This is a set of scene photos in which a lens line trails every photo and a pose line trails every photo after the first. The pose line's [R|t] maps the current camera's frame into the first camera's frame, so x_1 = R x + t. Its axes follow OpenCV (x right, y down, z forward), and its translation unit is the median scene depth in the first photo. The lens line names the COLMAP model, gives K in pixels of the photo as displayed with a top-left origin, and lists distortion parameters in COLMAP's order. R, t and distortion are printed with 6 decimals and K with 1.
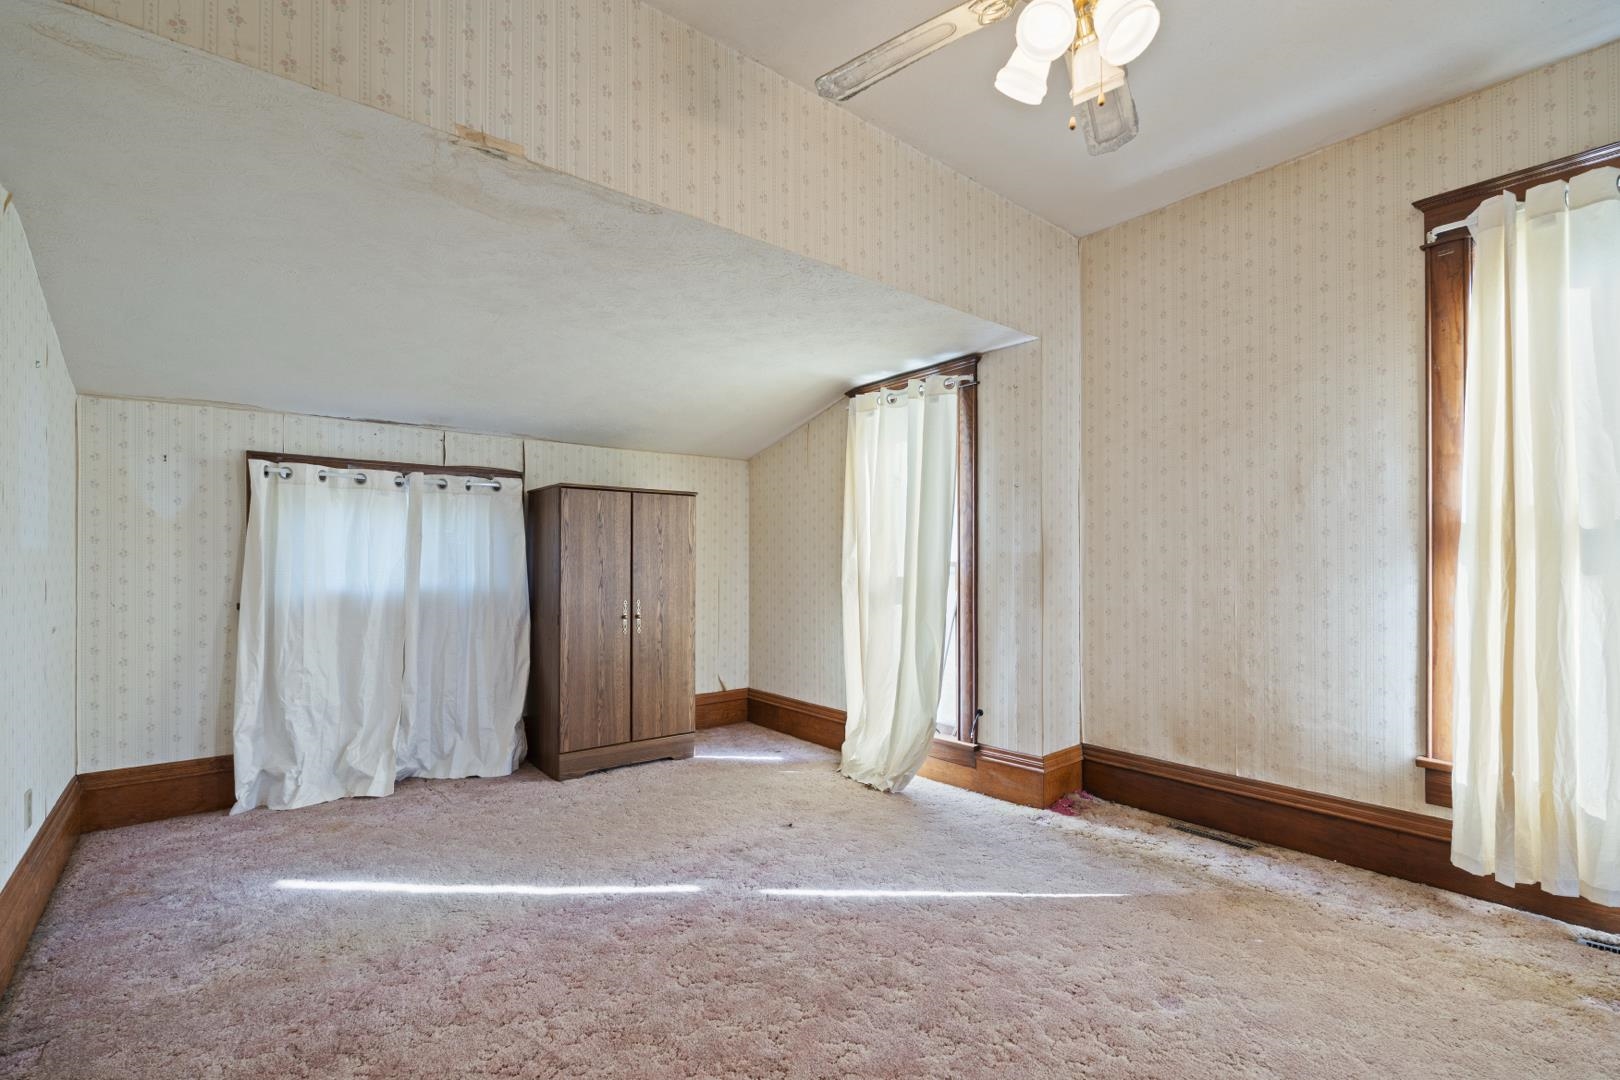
lens RADIAL K [[730.8, 0, 808.8], [0, 730.8, 561.9], [0, 0, 1]] dist [-0.004980, -0.000404]
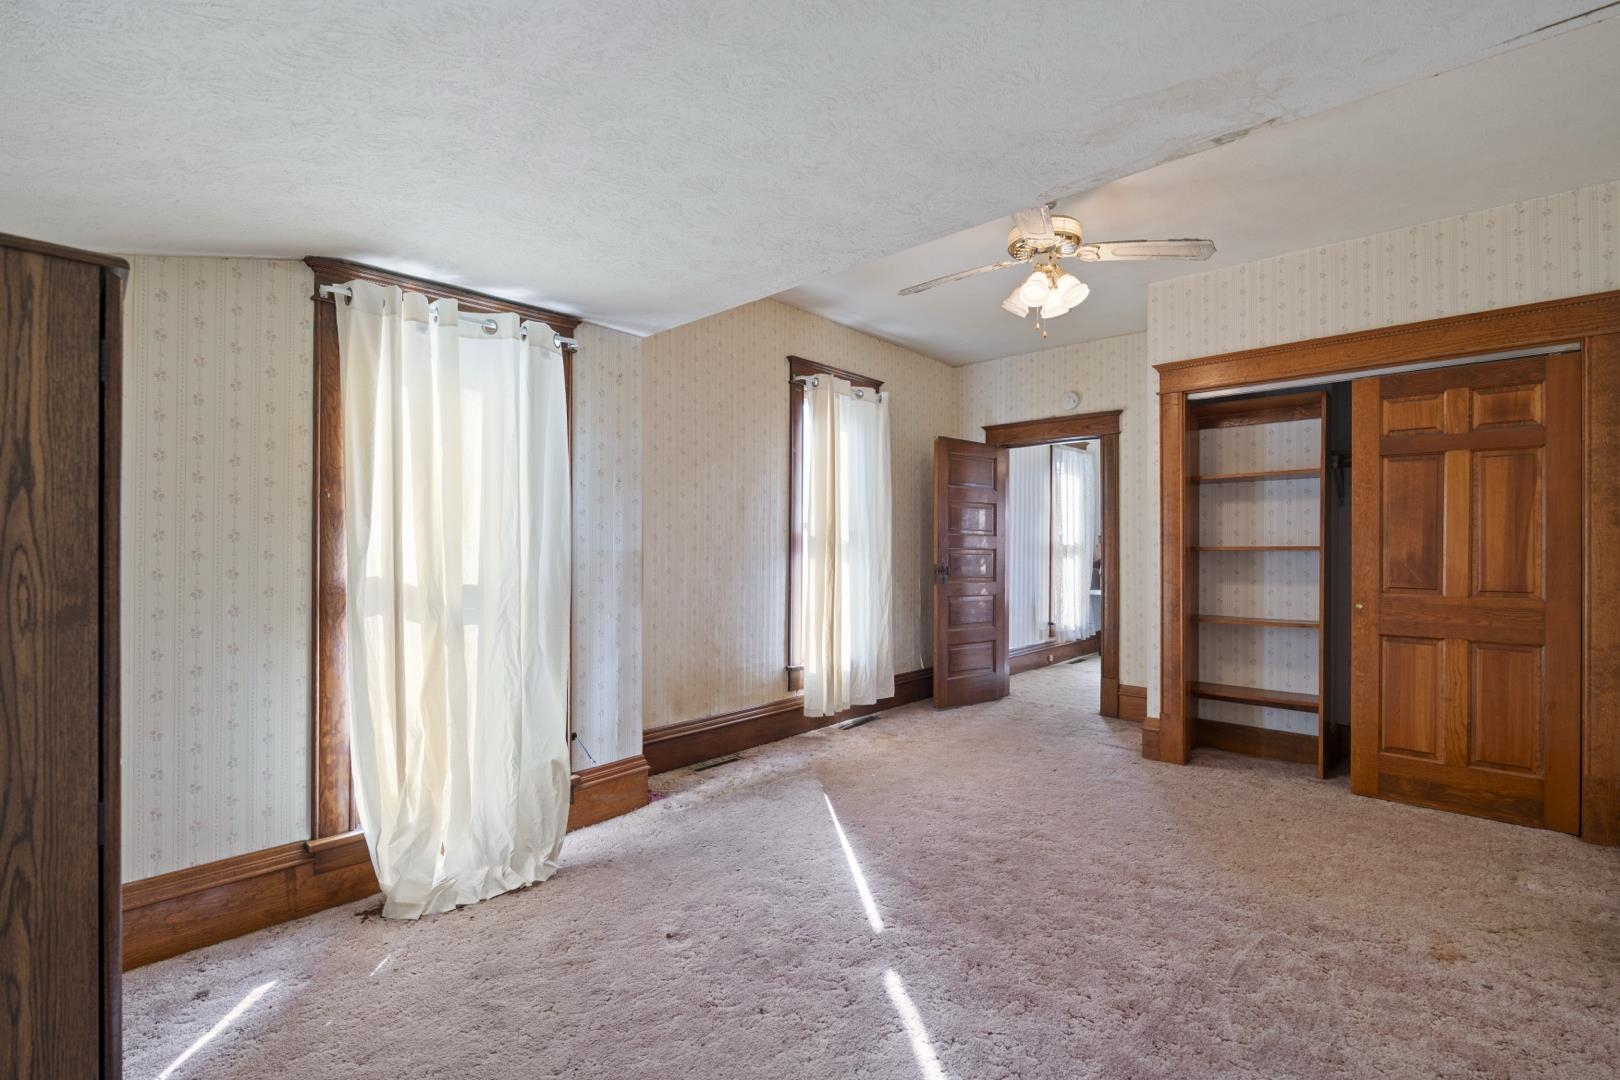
lens RADIAL K [[711.3, 0, 810.2], [0, 711.3, 556.5], [0, 0, 1]] dist [-0.005491, -0.000269]
pose [[-0.142887, -0.002992, 0.989734, -0.709562], [0.009506, 0.999945, 0.004395, -0.006973], [-0.989693, 0.010036, -0.142851, 0.948187]]
